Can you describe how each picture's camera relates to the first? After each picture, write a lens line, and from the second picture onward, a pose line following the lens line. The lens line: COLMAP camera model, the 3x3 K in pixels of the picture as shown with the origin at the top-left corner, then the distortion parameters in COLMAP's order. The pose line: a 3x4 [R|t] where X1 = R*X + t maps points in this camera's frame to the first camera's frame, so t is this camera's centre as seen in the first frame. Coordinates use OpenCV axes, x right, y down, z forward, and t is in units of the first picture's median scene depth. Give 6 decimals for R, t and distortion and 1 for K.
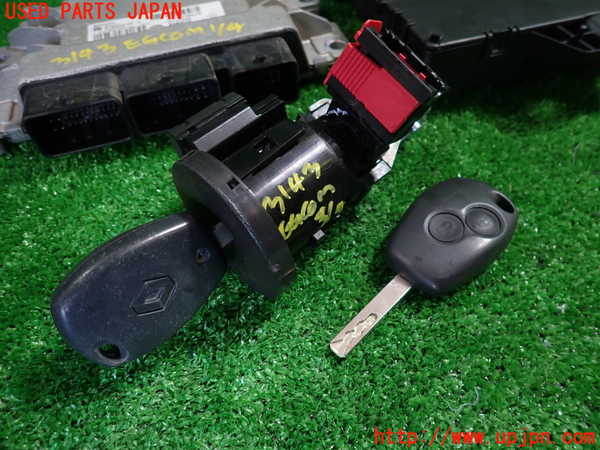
lens RADIAL K [[432.0, 0, 297.0], [0, 432.0, 225.0], [0, 0, 1]] dist [0.005196, -0.003164]
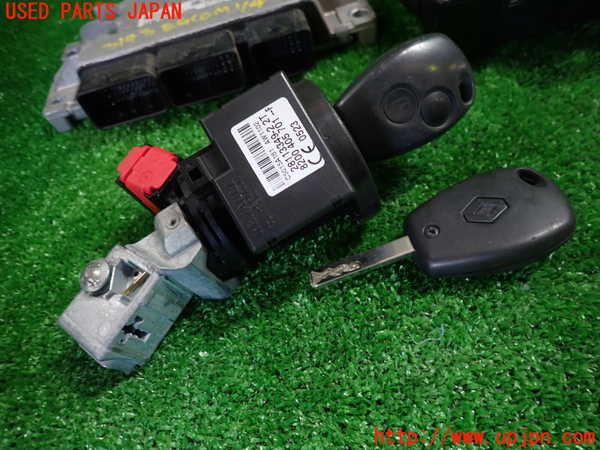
lens RADIAL K [[432.0, 0, 297.0], [0, 432.0, 225.0], [0, 0, 1]] dist [0.005196, -0.003164]
pose [[0.979236, 0.007905, -0.202569, 0.190531], [-0.005716, 0.999919, 0.011386, 0.088983], [0.202643, -0.009992, 0.979202, -0.045042]]
